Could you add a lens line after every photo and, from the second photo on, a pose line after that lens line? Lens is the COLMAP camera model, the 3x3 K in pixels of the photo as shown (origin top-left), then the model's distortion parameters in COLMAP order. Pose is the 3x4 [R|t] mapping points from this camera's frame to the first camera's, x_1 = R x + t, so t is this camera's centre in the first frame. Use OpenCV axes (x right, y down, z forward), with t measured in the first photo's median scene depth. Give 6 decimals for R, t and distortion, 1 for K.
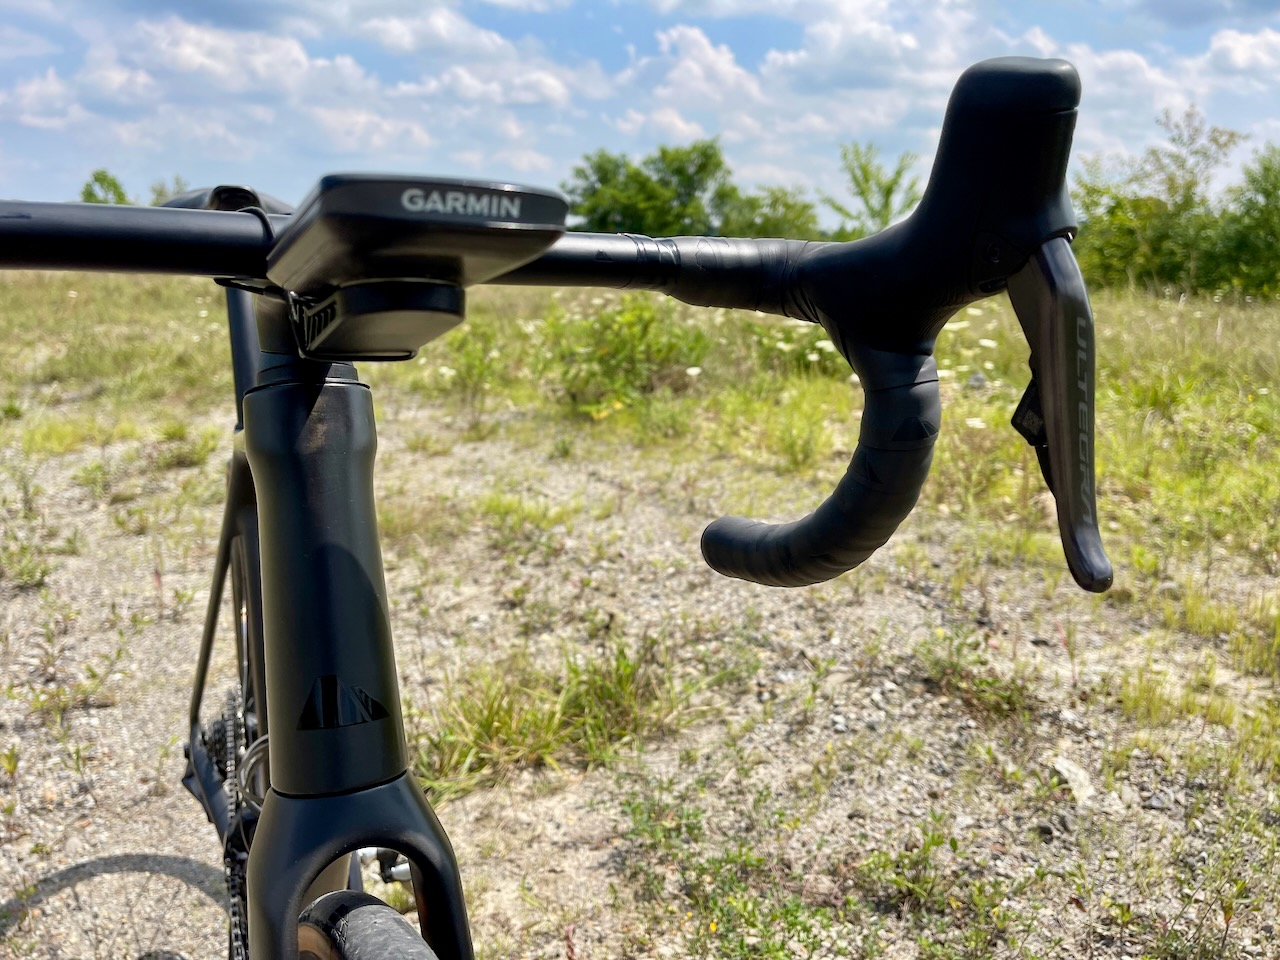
lens RADIAL K [[959.4, 0, 644.8], [0, 959.4, 485.2], [0, 0, 1]] dist [0.072520, -0.117067]
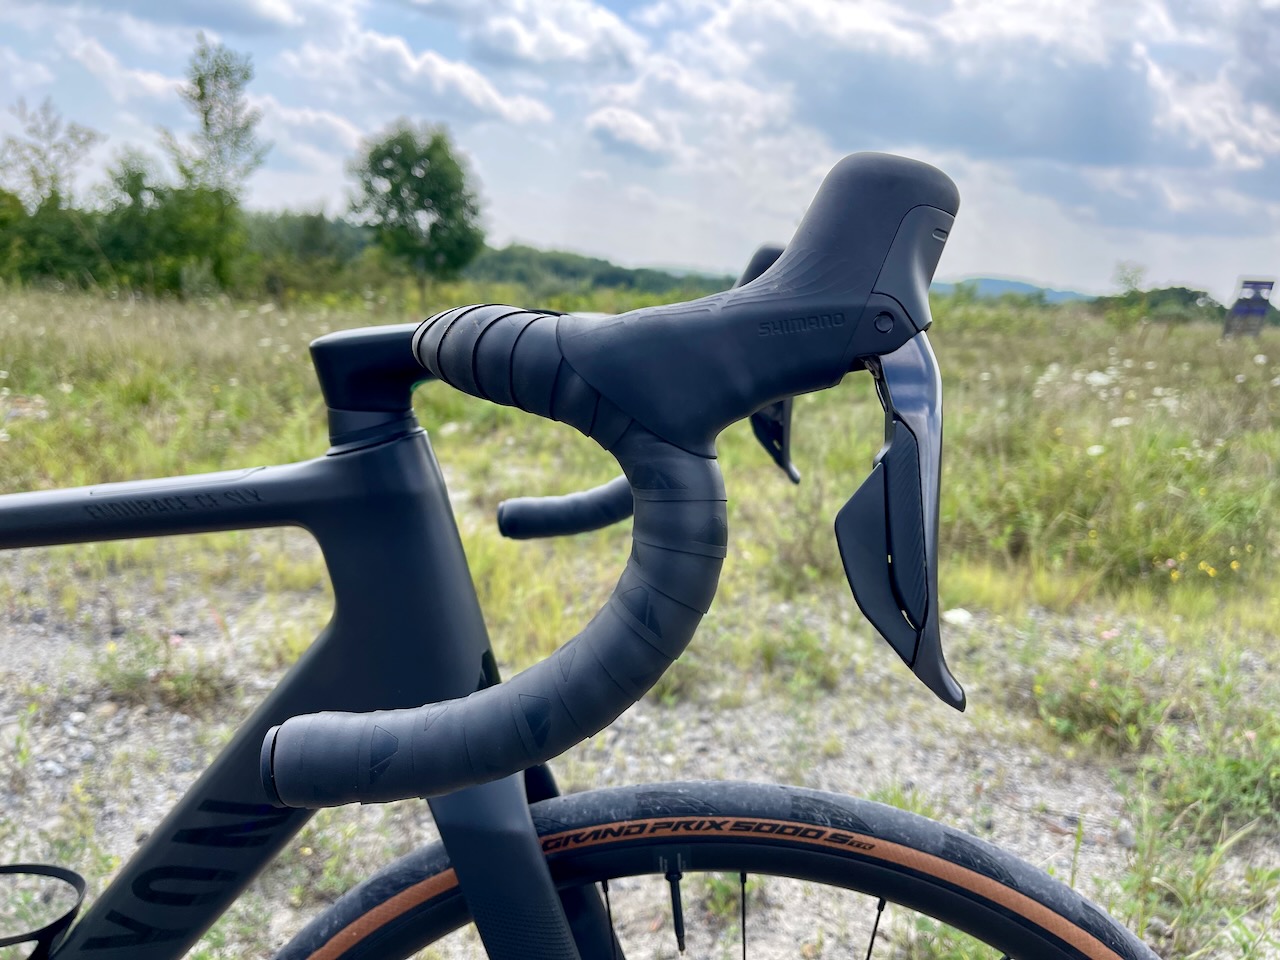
lens RADIAL K [[984.7, 0, 619.9], [0, 984.7, 496.7], [0, 0, 1]] dist [0.004761, -0.039785]
pose [[0.523681, -0.152657, 0.838125, -0.228590], [0.140619, 0.985809, 0.091694, -0.016804], [-0.840229, 0.069838, 0.537716, 0.023920]]
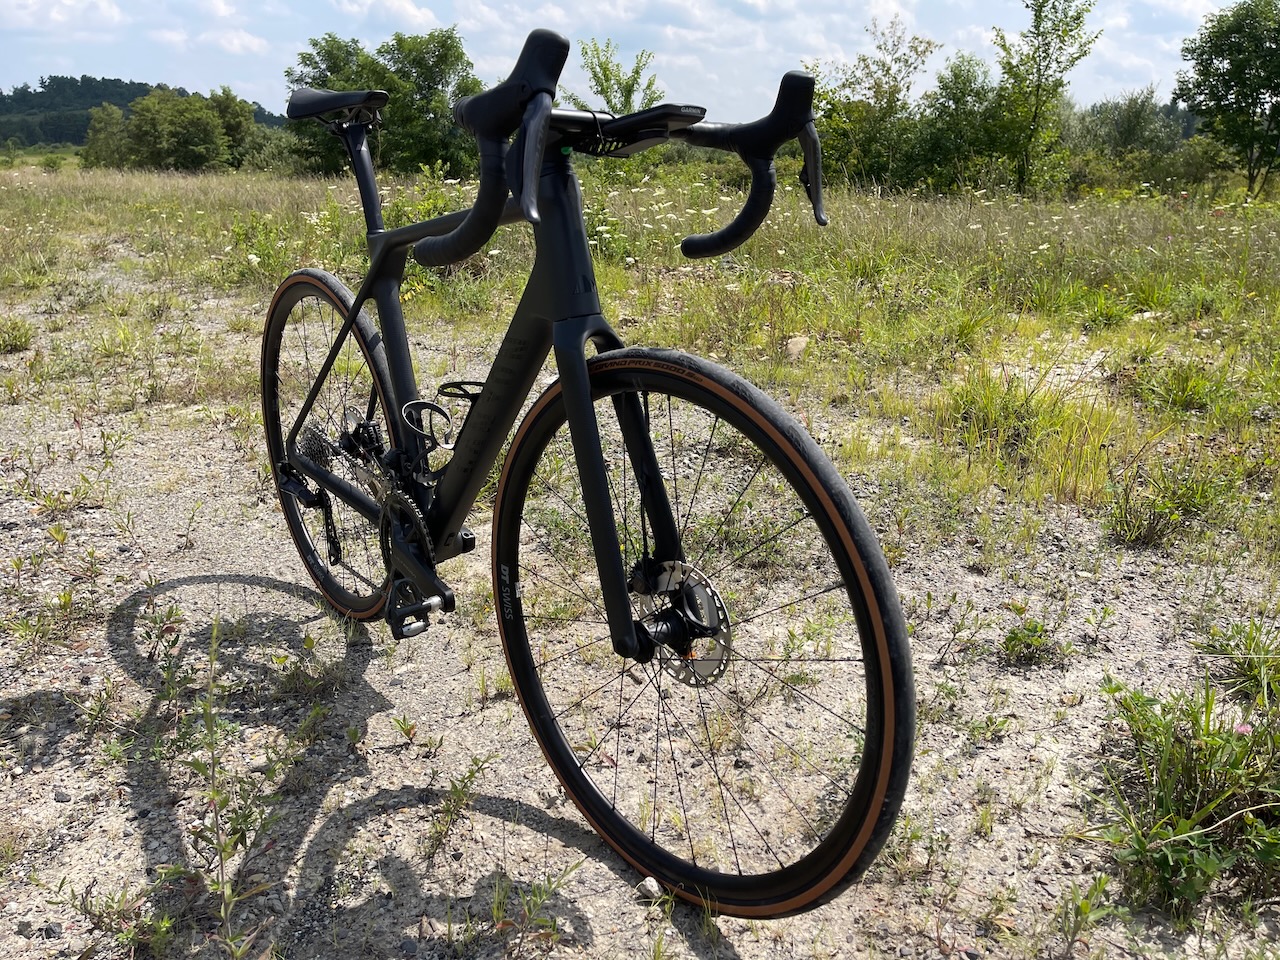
lens RADIAL K [[950.6, 0, 640.0], [0, 950.6, 480.0], [0, 0, 1]] dist [0.080010, -0.117576]
pose [[0.968231, -0.071898, 0.239497, -0.158459], [0.049061, 0.993778, 0.099996, 0.093725], [-0.245196, -0.085069, 0.965734, -0.332973]]
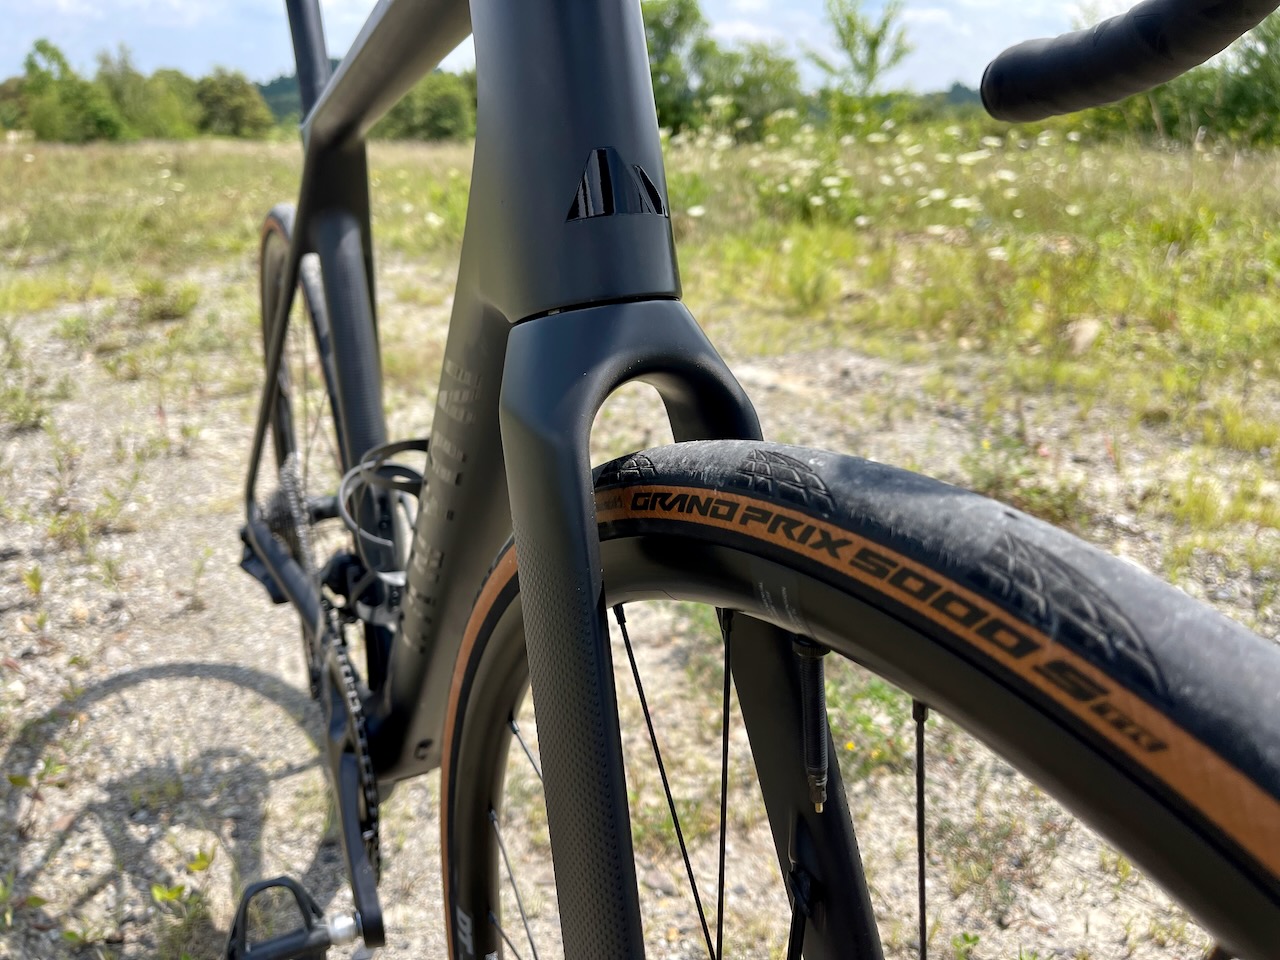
lens RADIAL K [[964.4, 0, 636.4], [0, 964.4, 483.1], [0, 0, 1]] dist [0.068533, -0.112223]
pose [[0.999723, -0.019275, 0.013543, -0.056301], [0.017498, 0.992510, 0.120905, 0.064789], [-0.015772, -0.120635, 0.992572, 0.035682]]
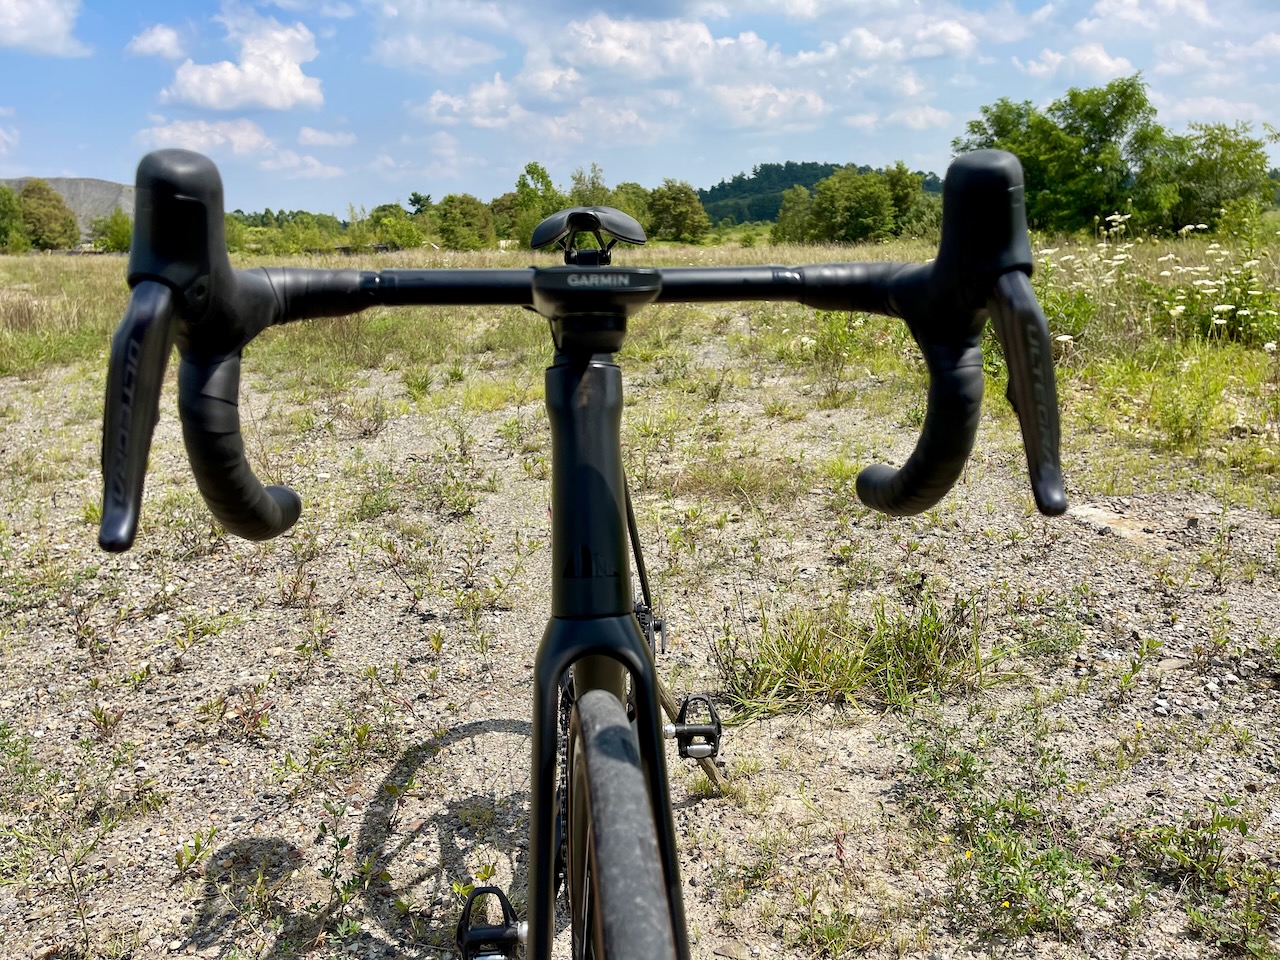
lens RADIAL K [[950.6, 0, 640.0], [0, 950.6, 480.0], [0, 0, 1]] dist [0.080010, -0.117576]
pose [[0.924025, 0.051620, -0.378830, 0.063989], [-0.040419, 0.998480, 0.037465, 0.003960], [0.380189, -0.019307, 0.924707, -0.076604]]
